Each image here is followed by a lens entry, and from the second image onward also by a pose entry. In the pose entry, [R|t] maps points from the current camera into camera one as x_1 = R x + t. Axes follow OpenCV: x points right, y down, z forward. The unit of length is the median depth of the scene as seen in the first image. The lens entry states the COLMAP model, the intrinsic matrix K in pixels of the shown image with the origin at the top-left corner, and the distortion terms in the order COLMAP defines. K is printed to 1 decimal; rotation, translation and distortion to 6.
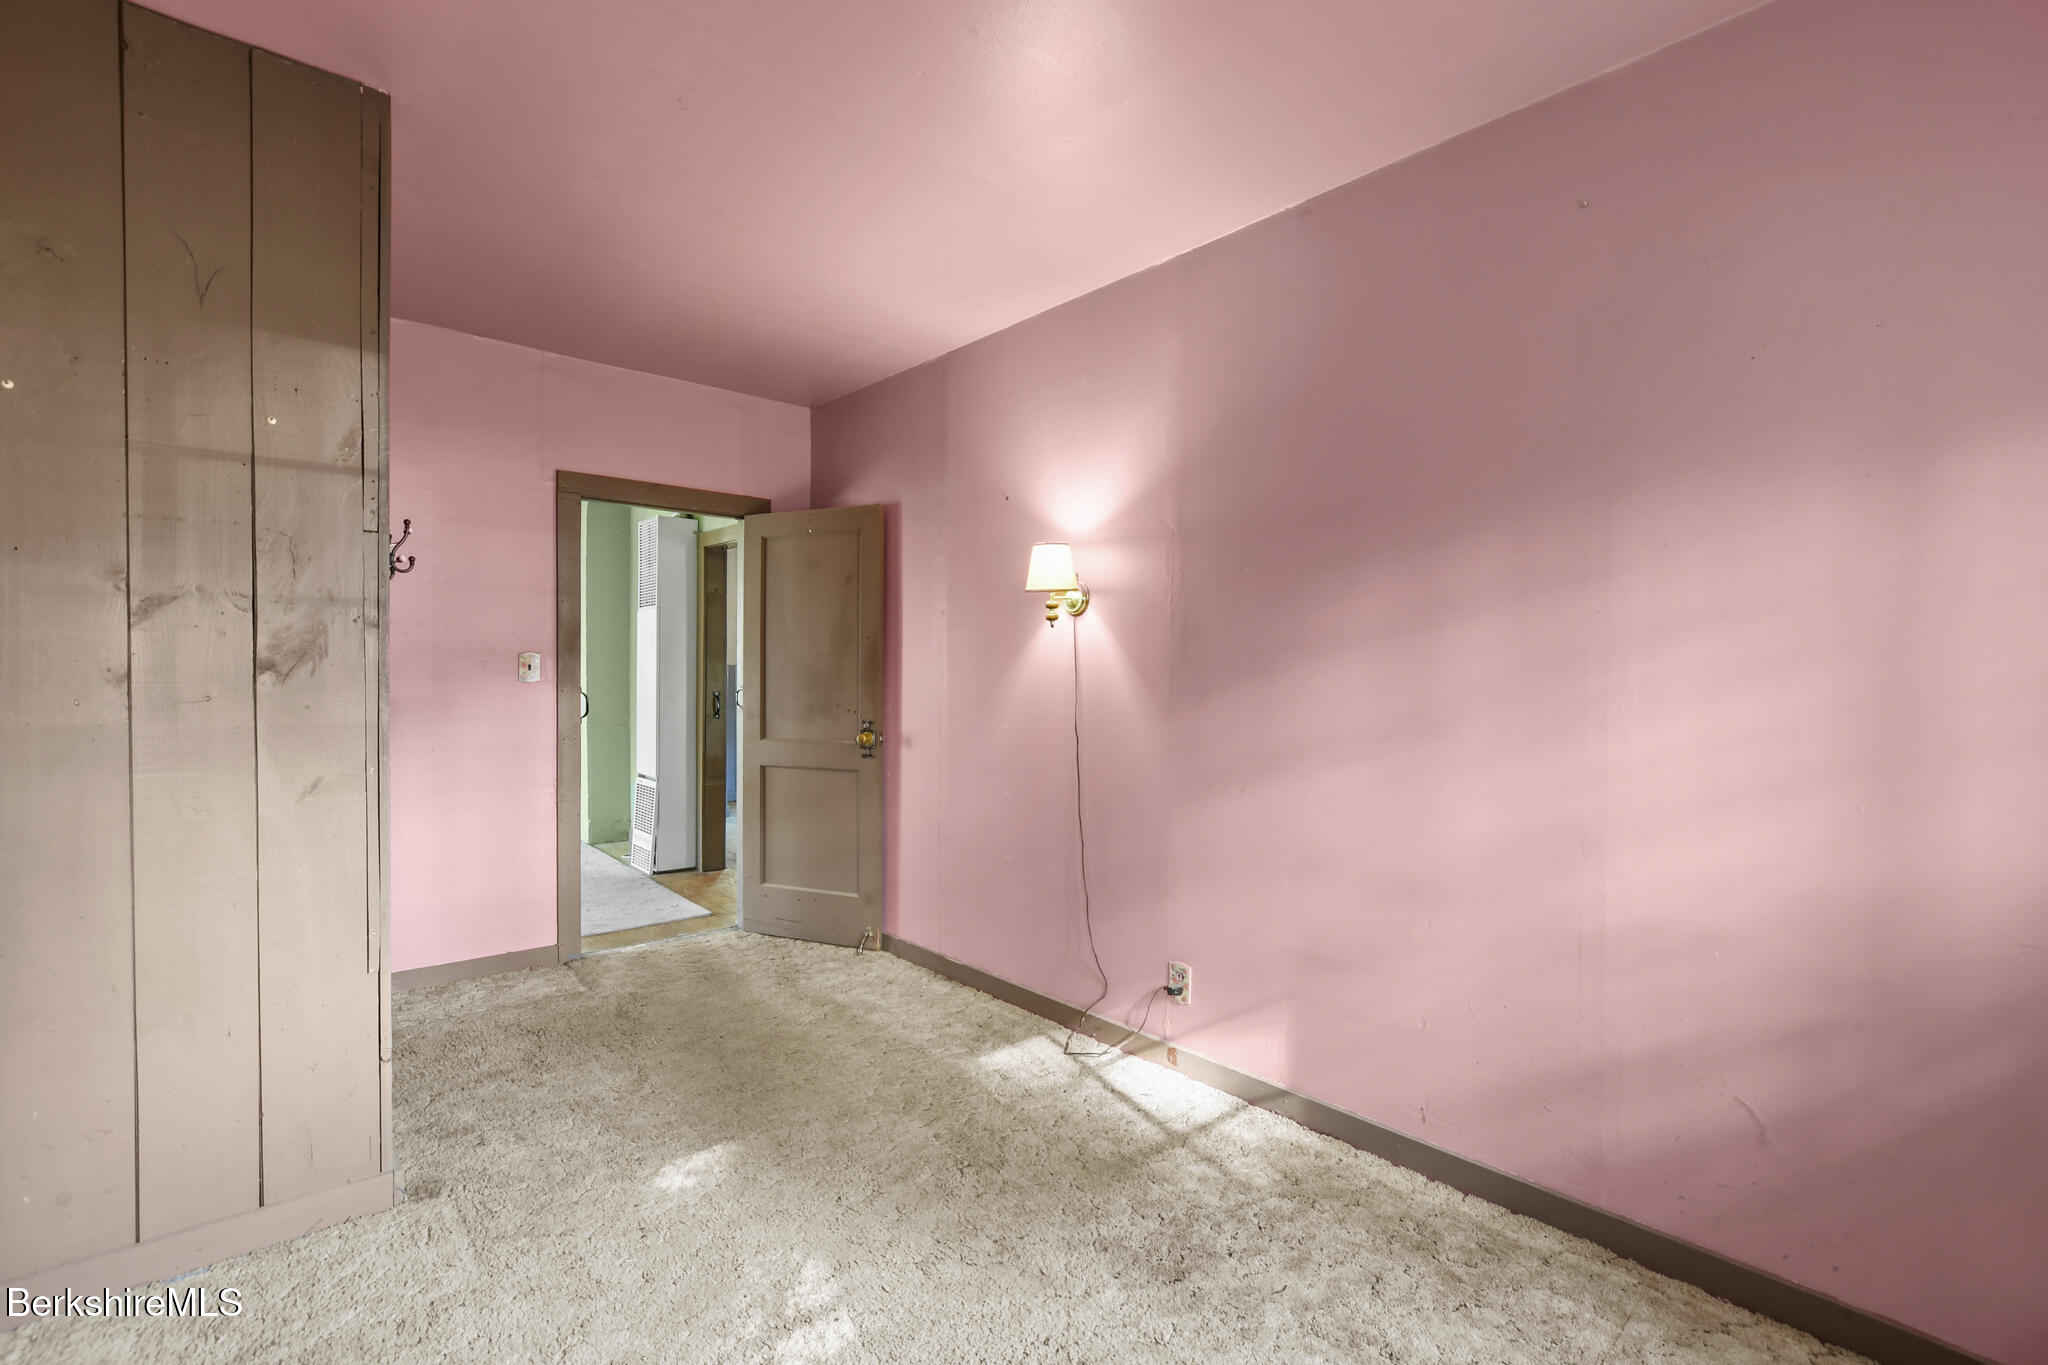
lens RADIAL K [[920.4, 0, 1026.0], [0, 920.4, 685.1], [0, 0, 1]] dist [-0.009419, 0.003652]
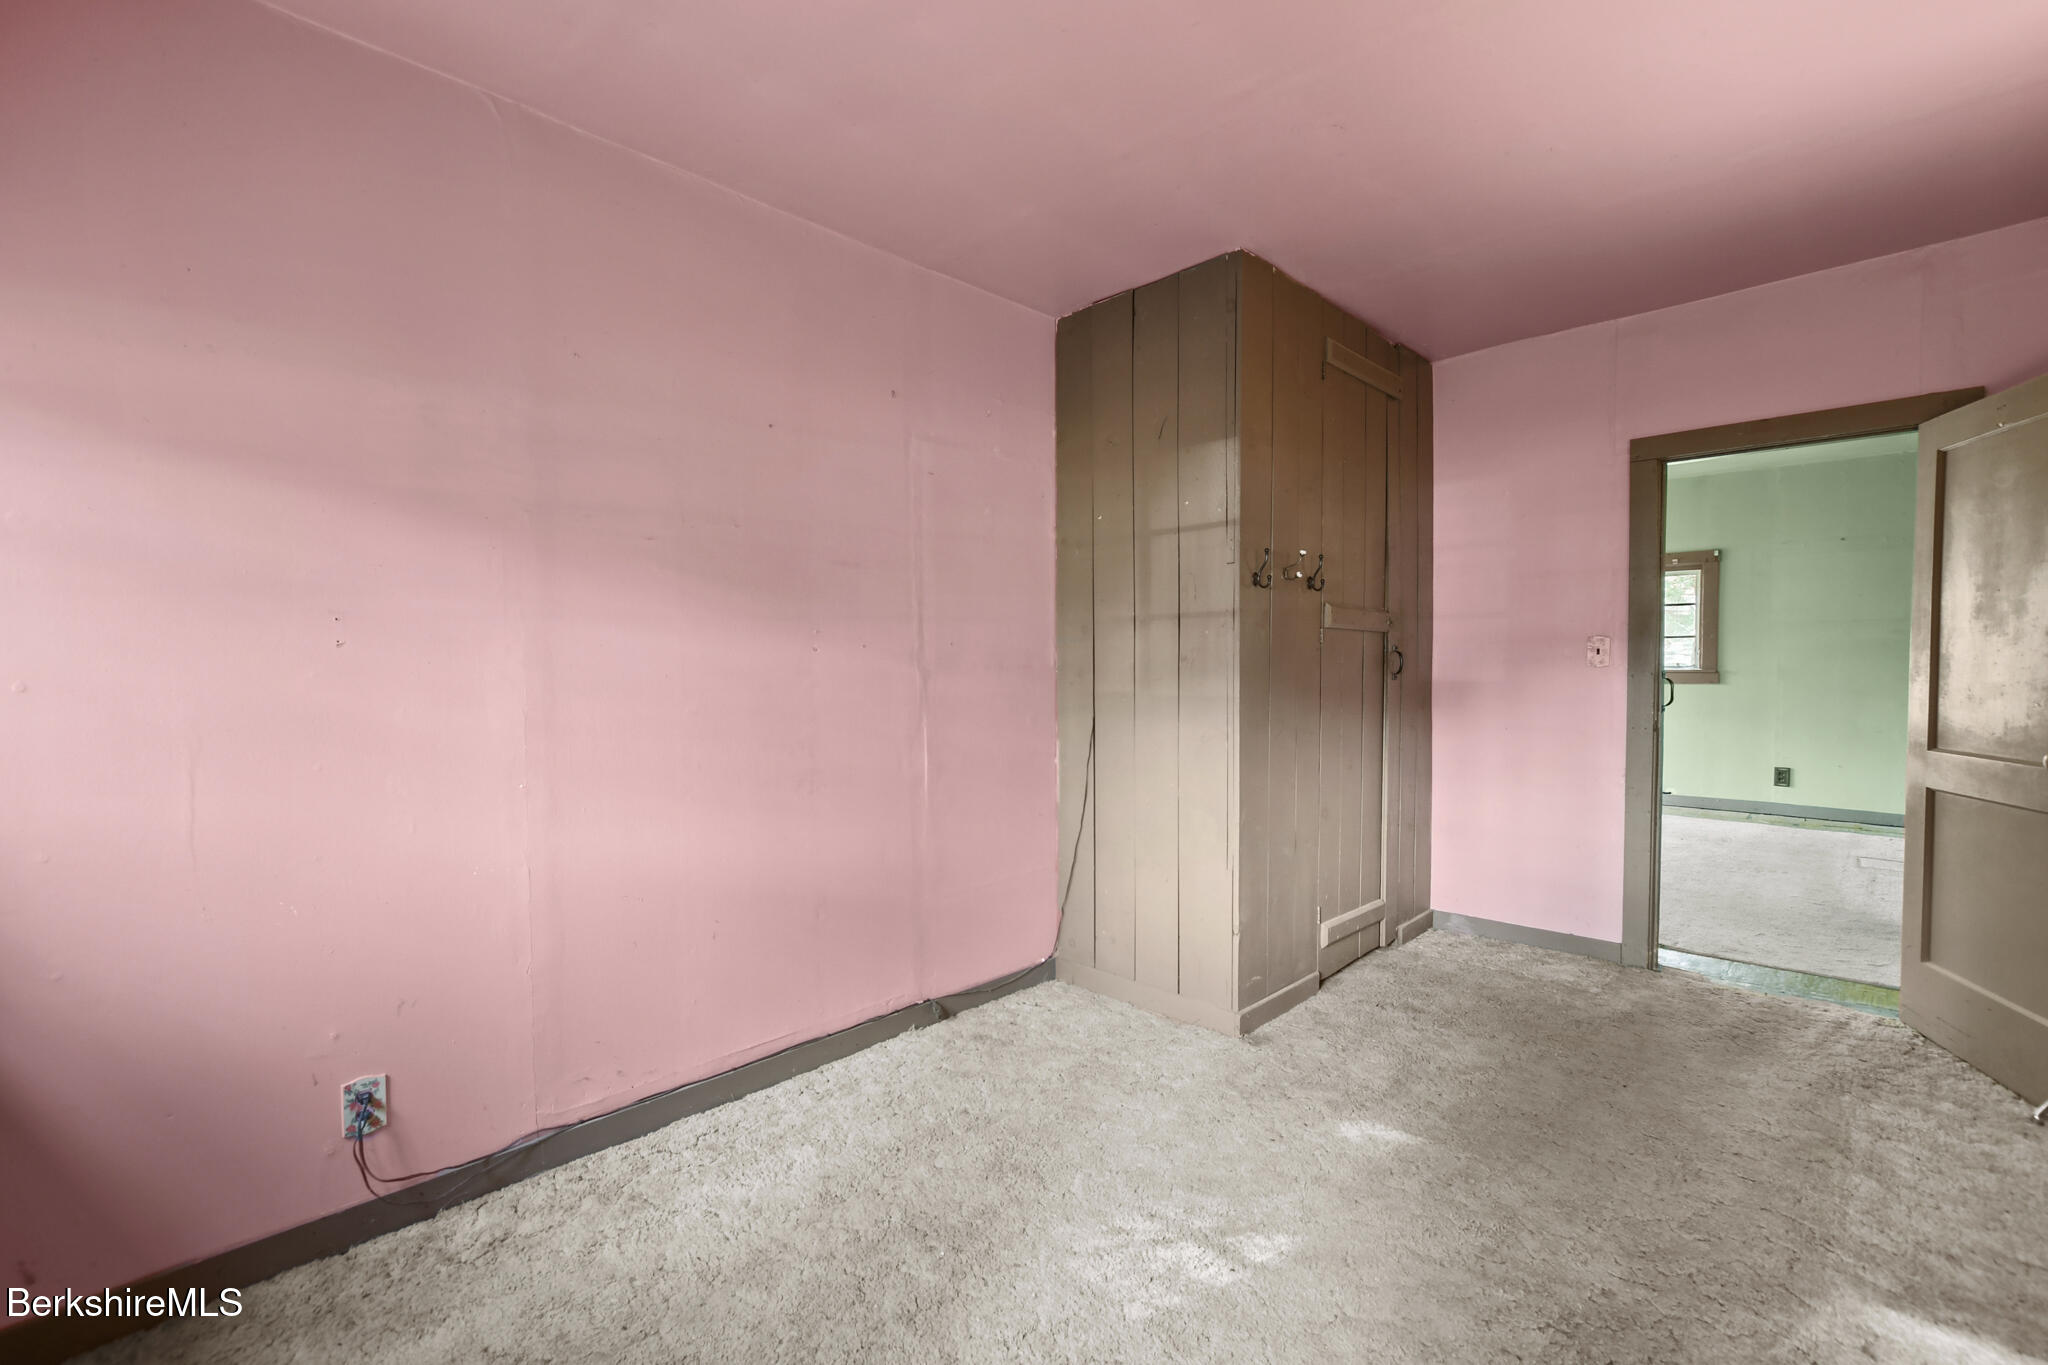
lens RADIAL K [[920.4, 0, 1036.6], [0, 920.4, 691.5], [0, 0, 1]] dist [-0.009419, 0.003652]
pose [[0.063536, 0.026165, -0.997636, 0.472131], [0.000506, 0.999655, 0.026251, -0.004100], [0.997979, -0.002173, 0.063501, 0.406080]]
